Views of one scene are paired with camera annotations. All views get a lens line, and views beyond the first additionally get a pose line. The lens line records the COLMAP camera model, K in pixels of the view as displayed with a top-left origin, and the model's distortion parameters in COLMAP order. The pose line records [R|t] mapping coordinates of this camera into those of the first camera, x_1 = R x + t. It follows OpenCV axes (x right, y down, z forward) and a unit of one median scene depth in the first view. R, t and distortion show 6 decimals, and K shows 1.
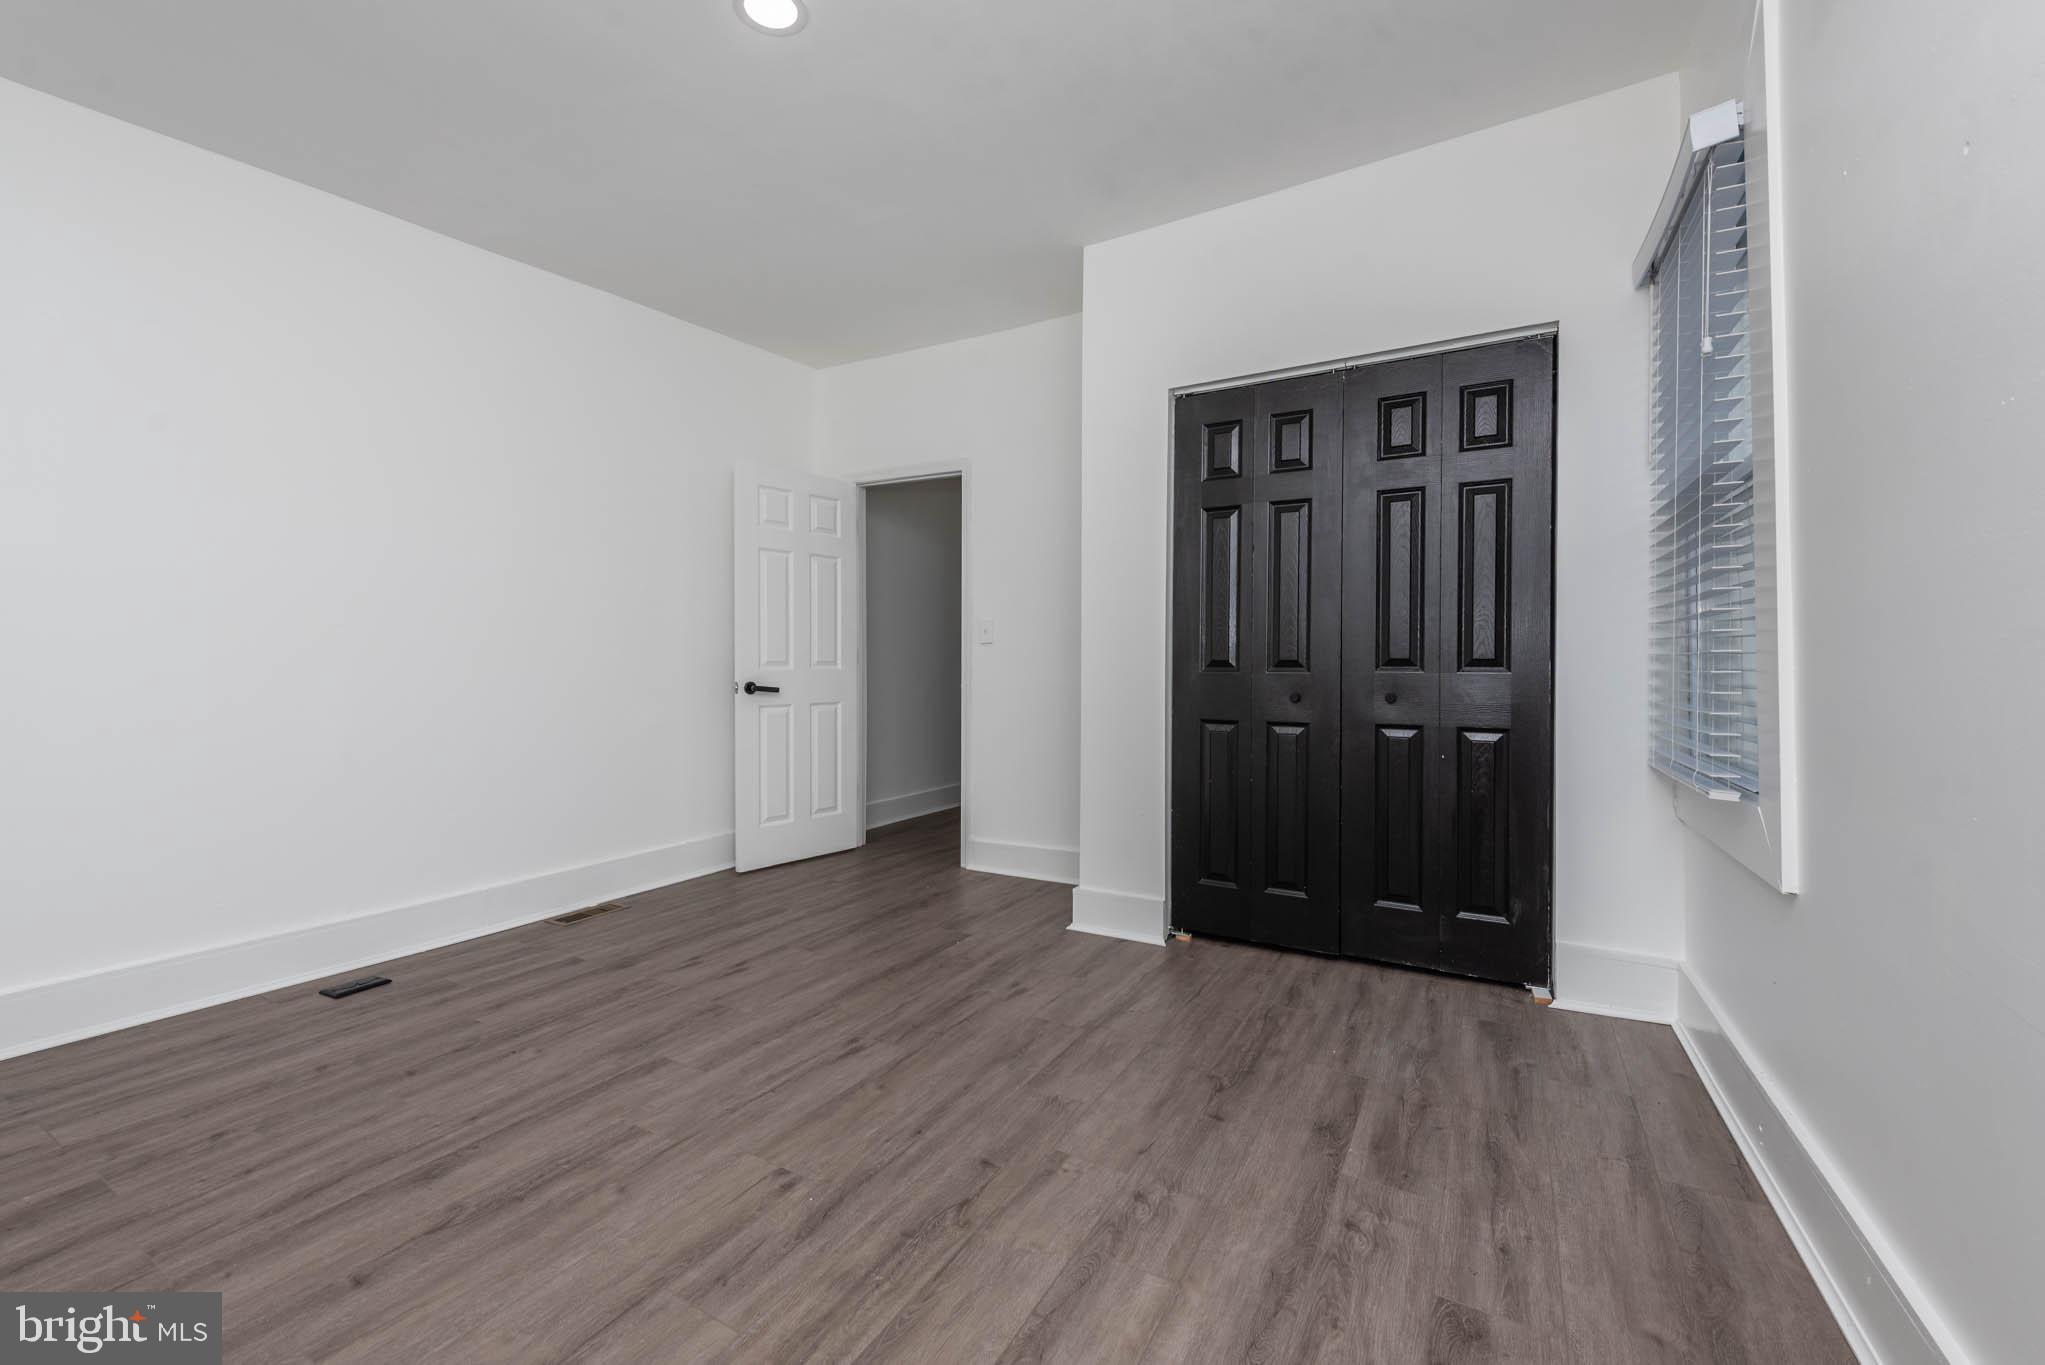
lens RADIAL K [[827.0, 0, 990.5], [0, 827.0, 693.0], [0, 0, 1]] dist [0.011852, -0.000324]
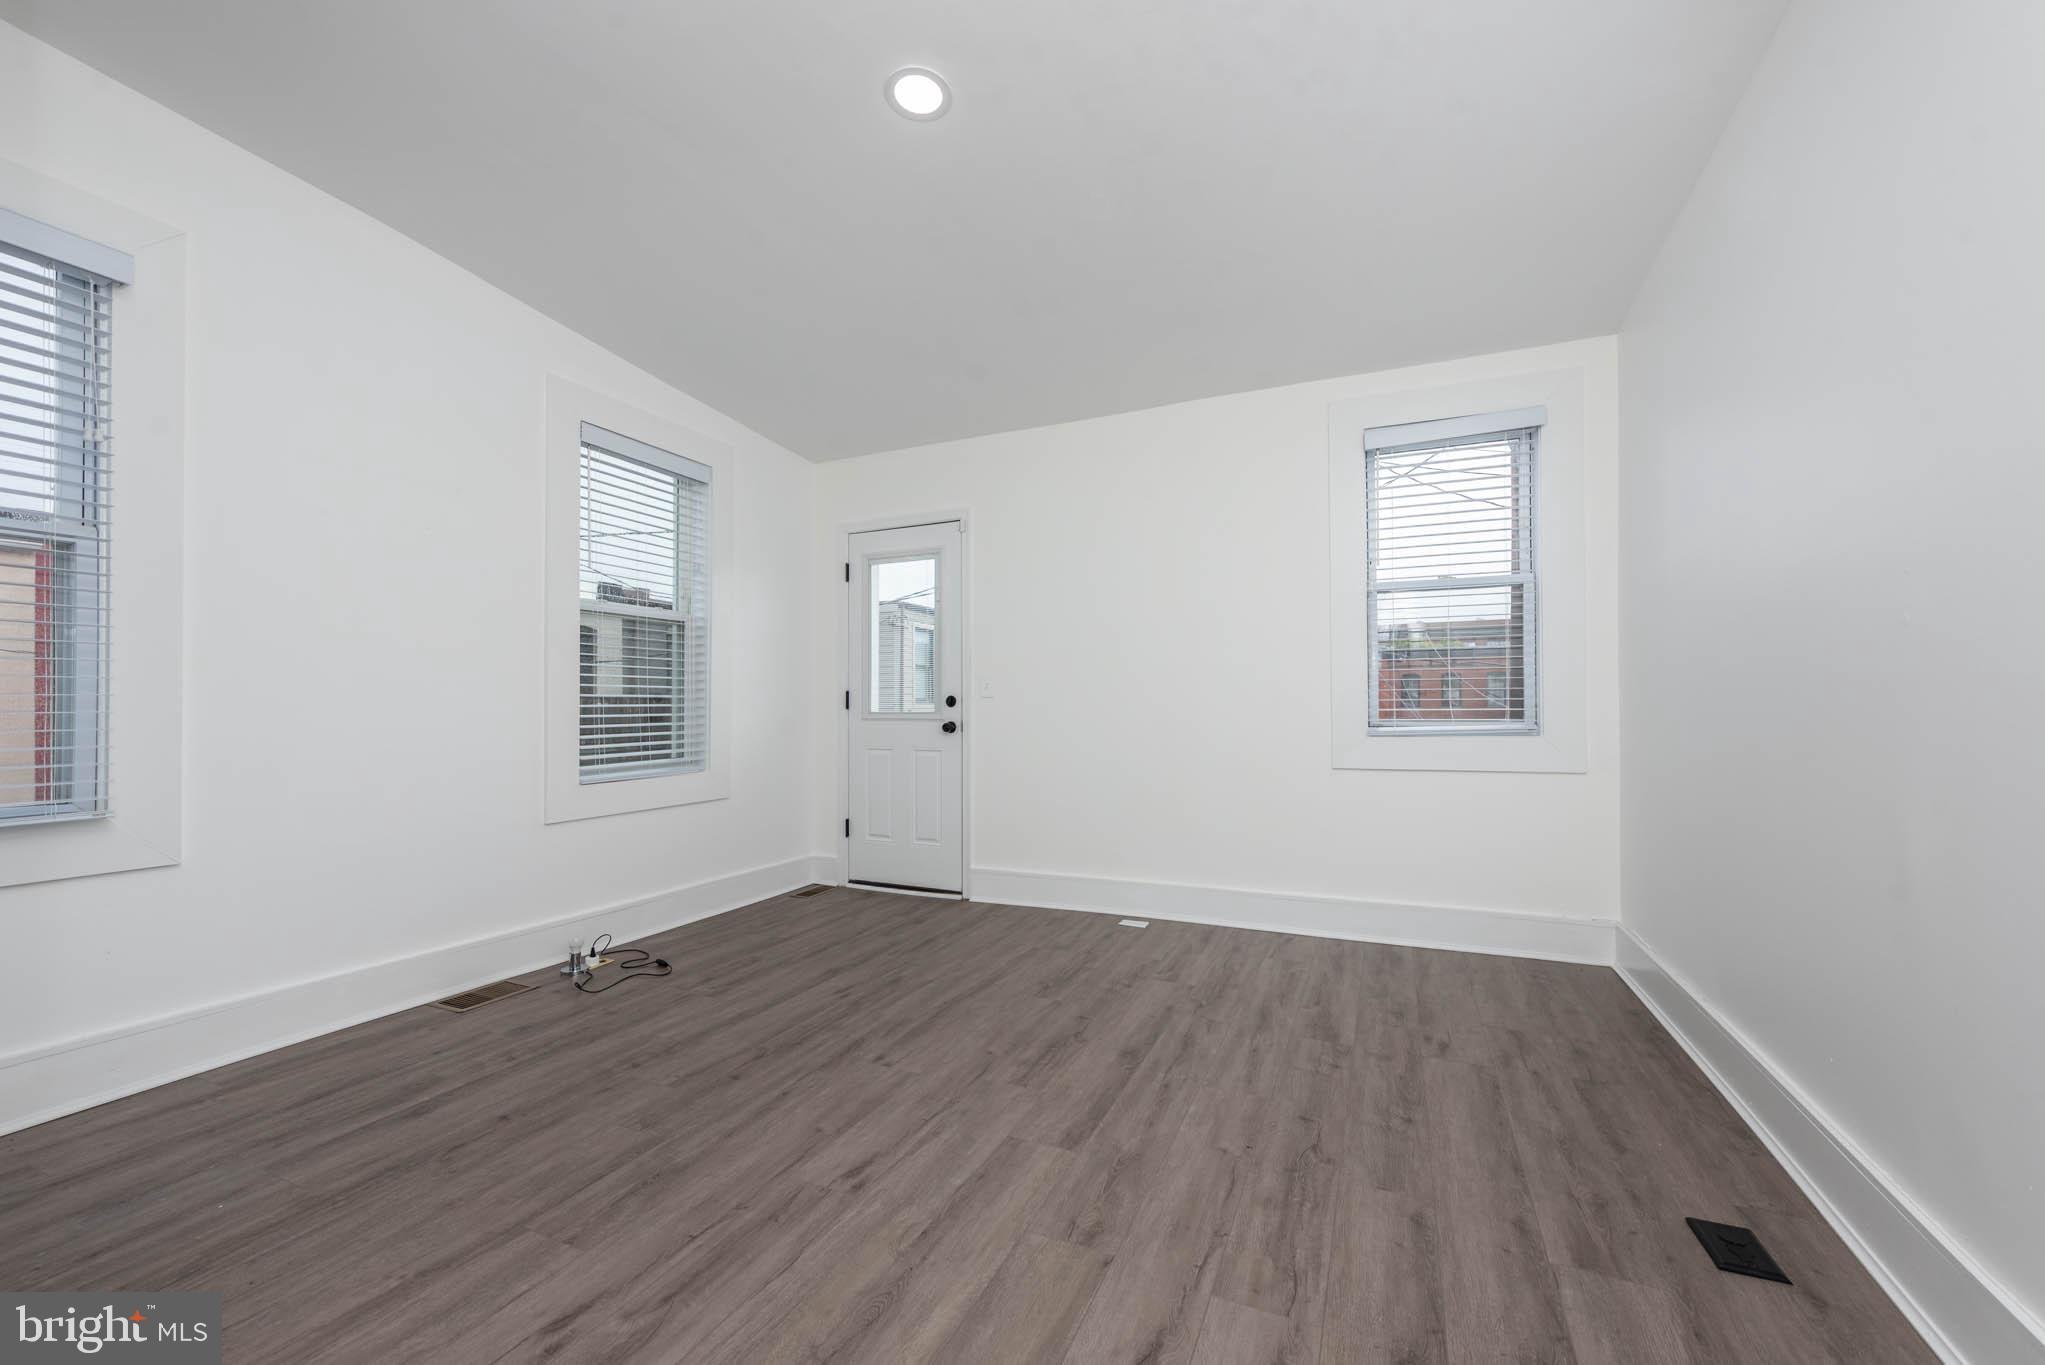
lens RADIAL K [[827.0, 0, 990.5], [0, 827.0, 693.0], [0, 0, 1]] dist [0.011852, -0.000324]
pose [[-0.994916, -0.000180, -0.100711, -0.245790], [-0.001648, 0.999894, 0.014492, -0.062778], [0.100698, 0.014585, -0.994810, 2.080551]]
